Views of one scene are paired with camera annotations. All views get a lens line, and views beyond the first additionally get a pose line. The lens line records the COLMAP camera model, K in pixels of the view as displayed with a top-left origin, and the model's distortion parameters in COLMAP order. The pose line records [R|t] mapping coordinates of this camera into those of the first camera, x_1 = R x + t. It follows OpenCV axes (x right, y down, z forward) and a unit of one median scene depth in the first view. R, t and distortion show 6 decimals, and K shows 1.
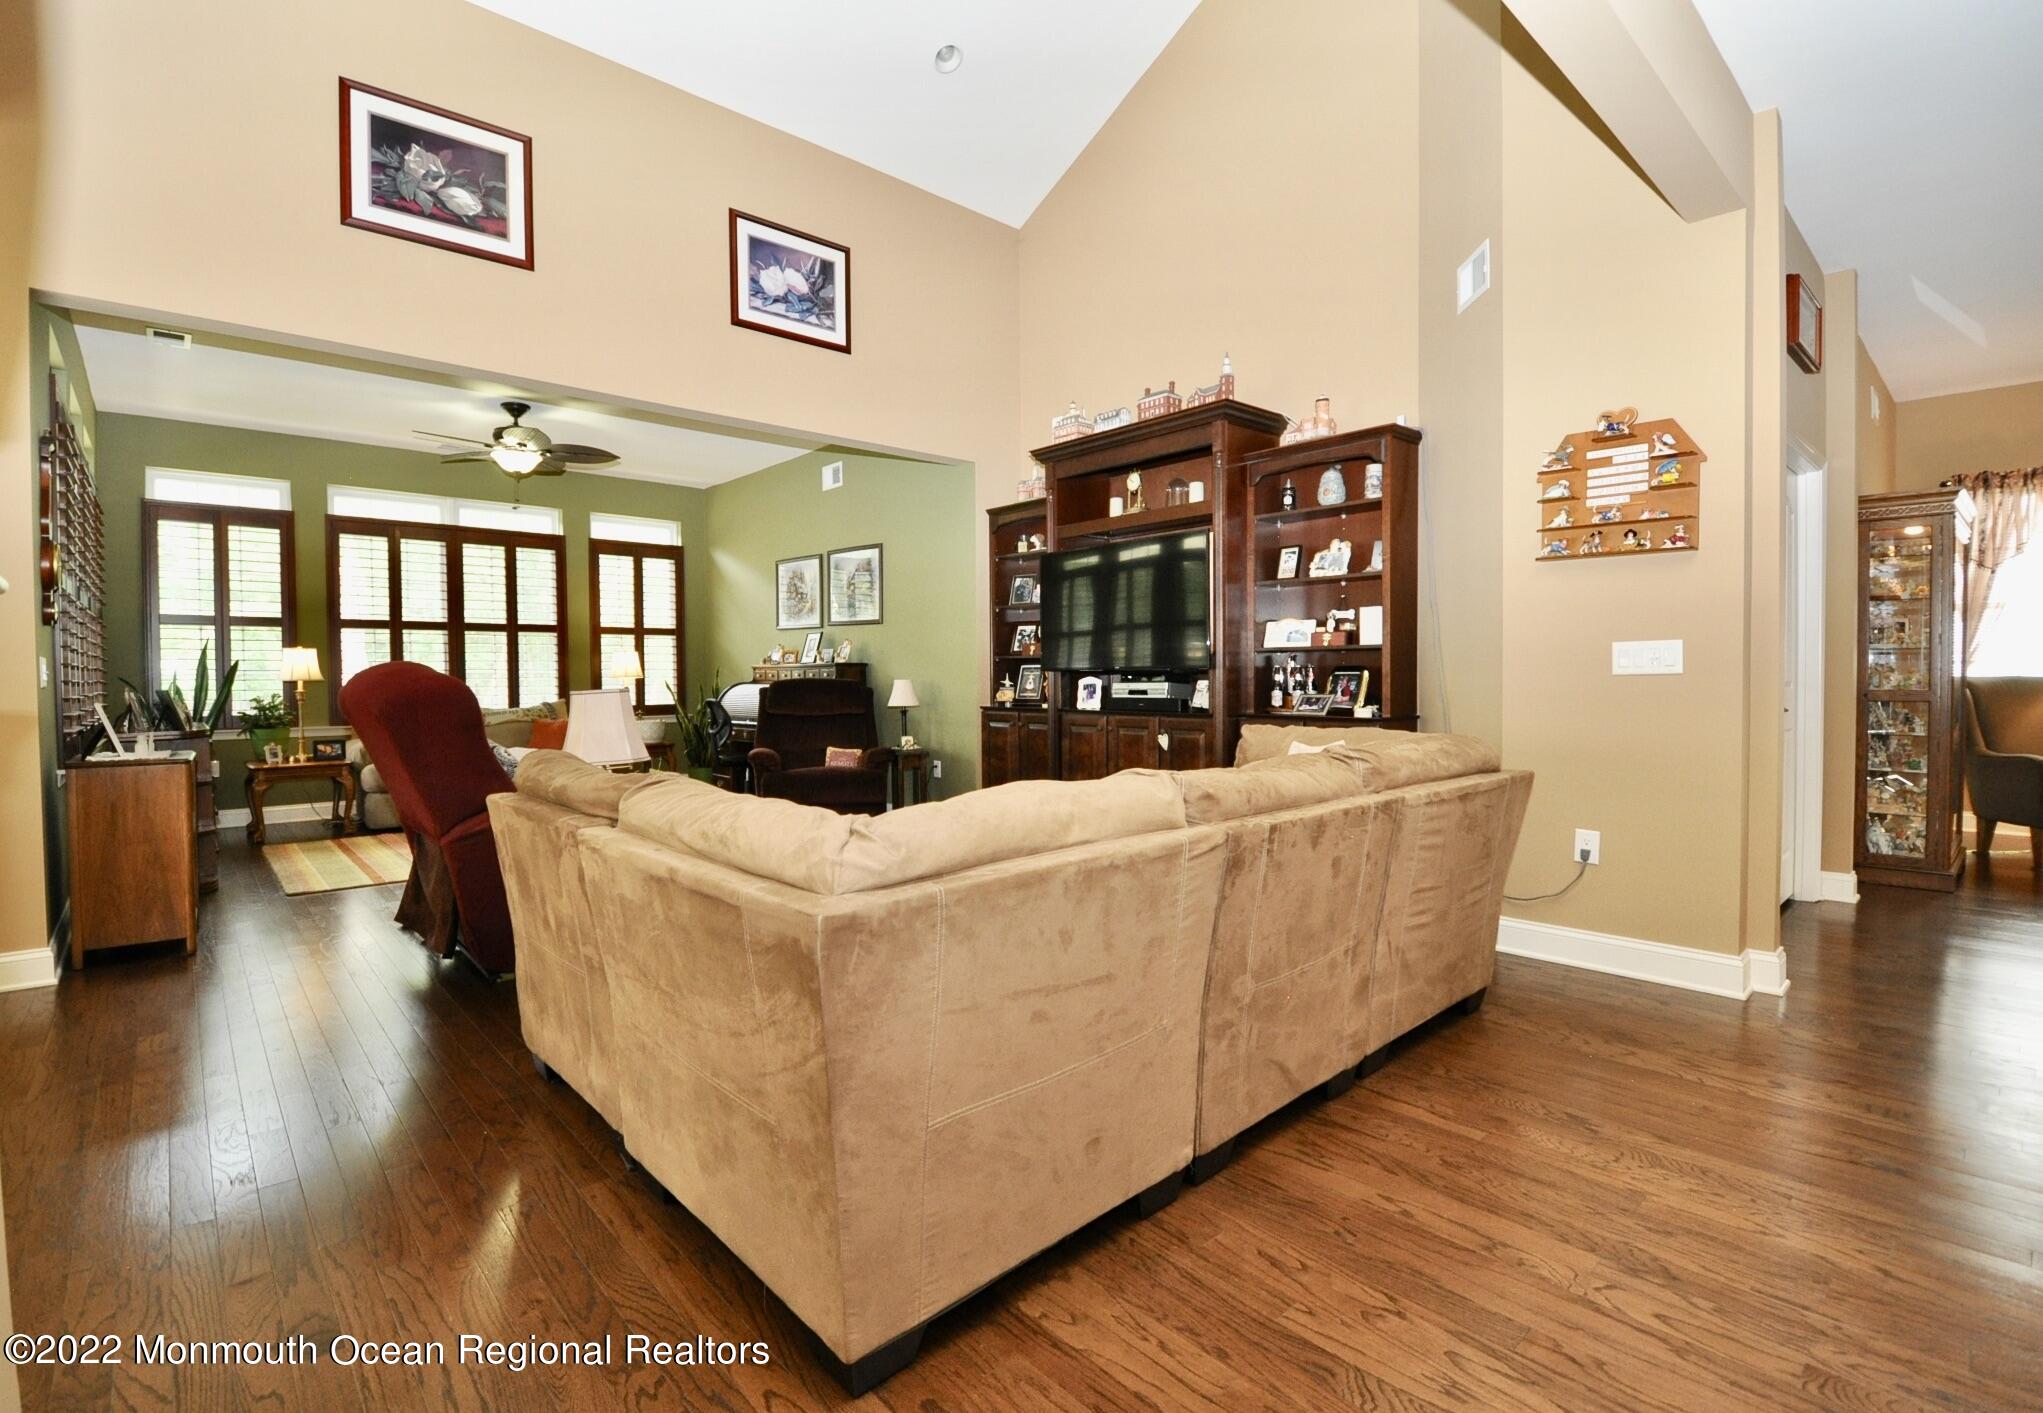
lens RADIAL K [[945.8, 0, 1015.4], [0, 945.8, 695.2], [0, 0, 1]] dist [0.000001, -0.000035]
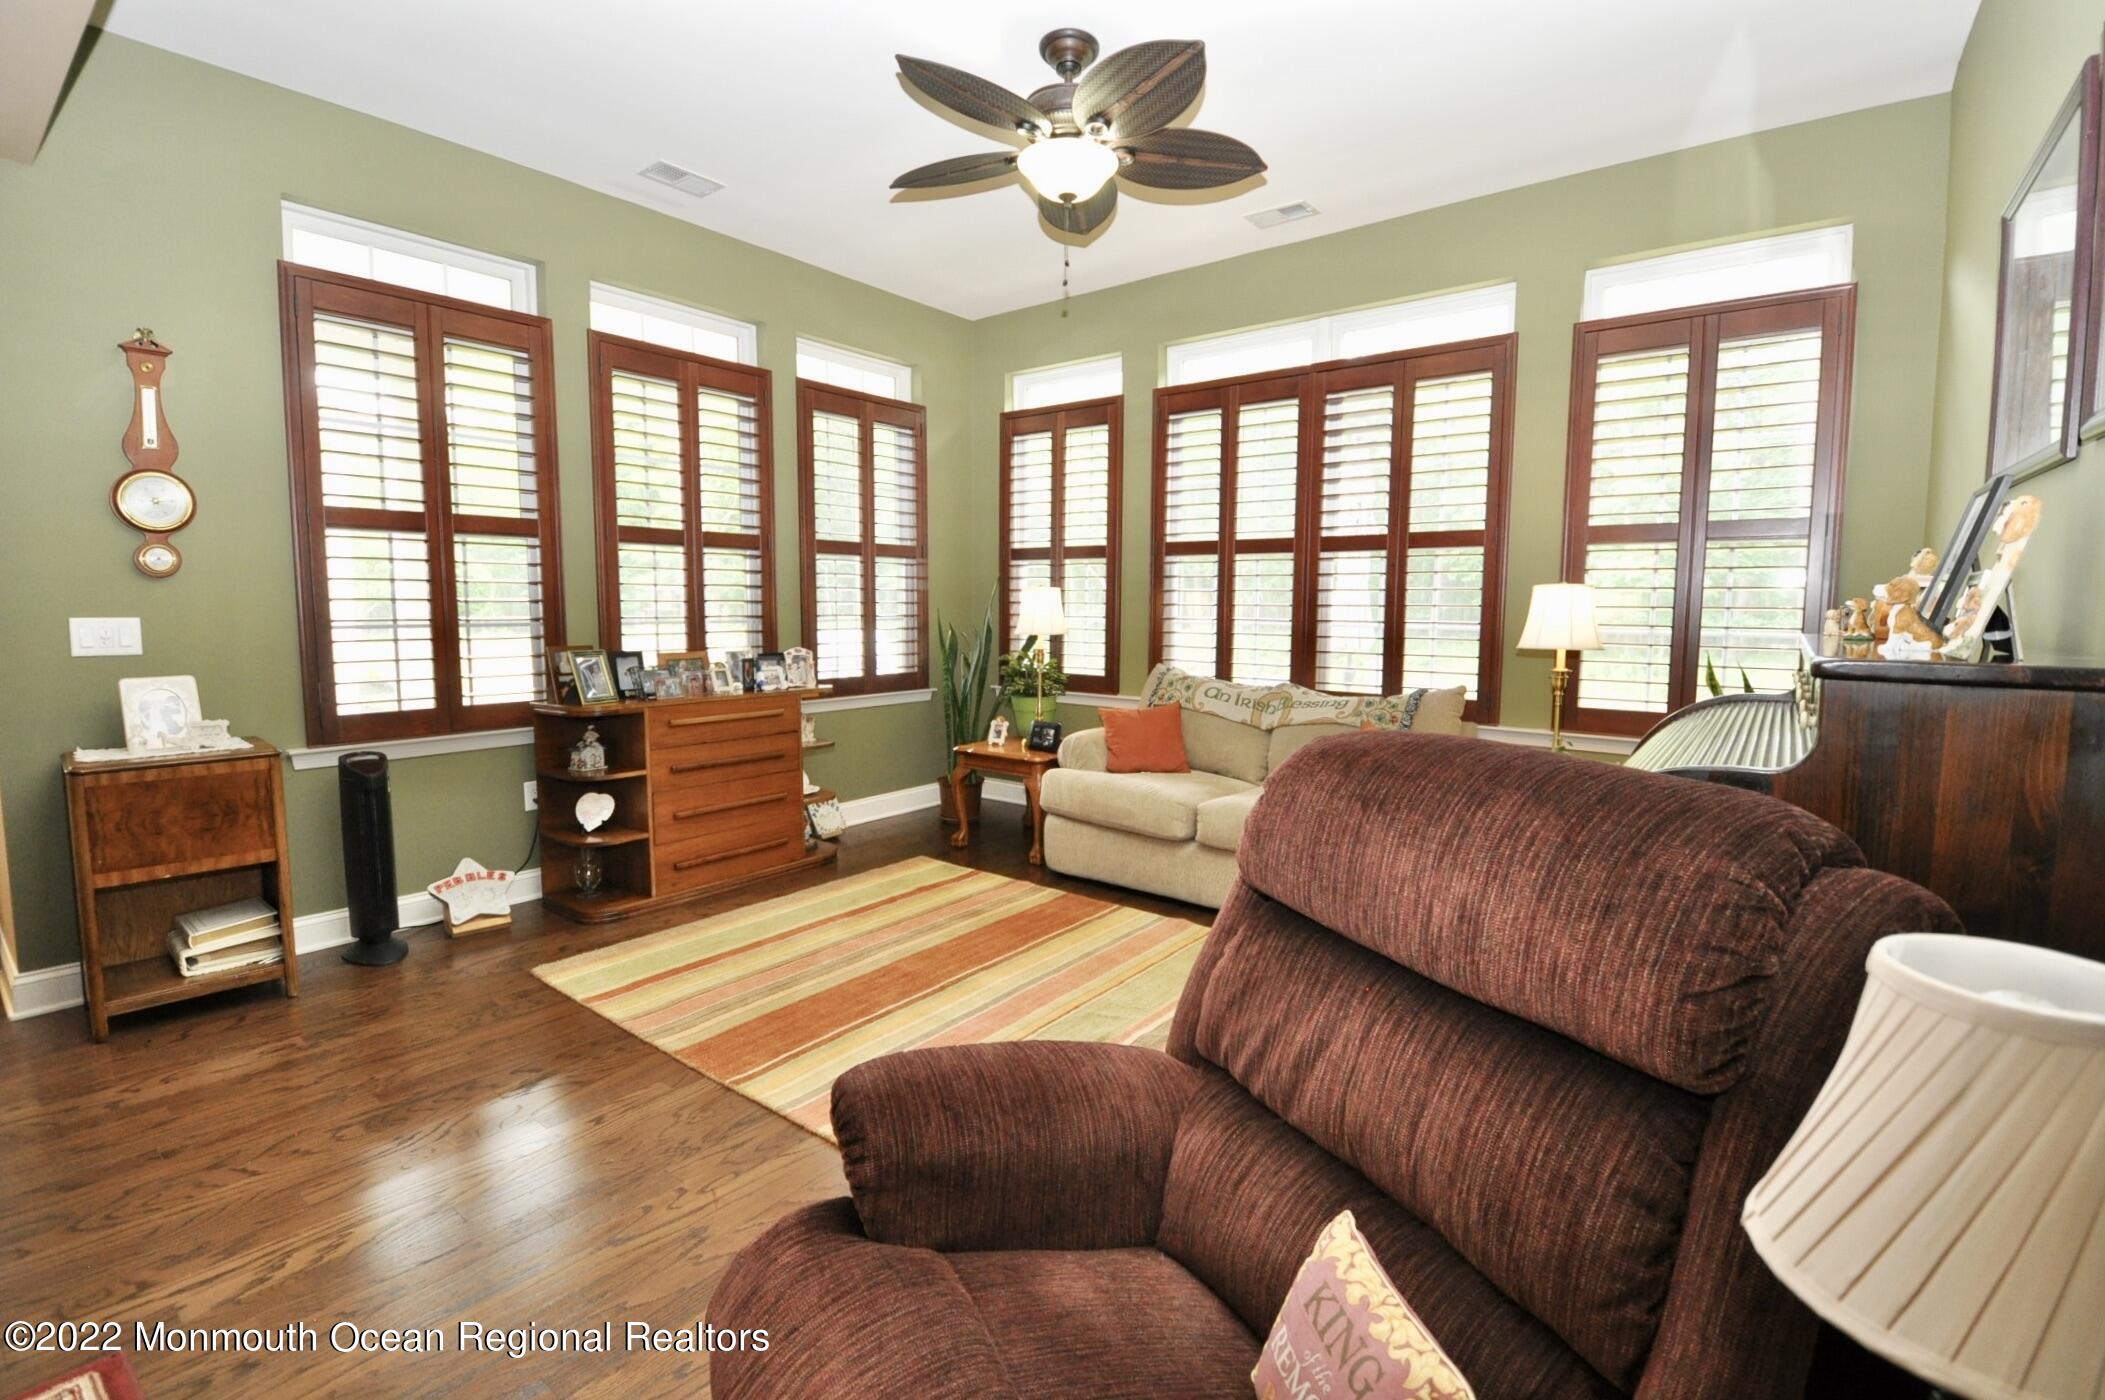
lens RADIAL K [[928.0, 0, 1056.7], [0, 928.0, 684.9], [0, 0, 1]] dist [0.016350, -0.019402]
pose [[0.160554, 0.097527, -0.982197, -0.056927], [-0.030296, 0.995124, 0.093859, -0.040848], [0.986562, 0.014687, 0.162726, 0.846356]]
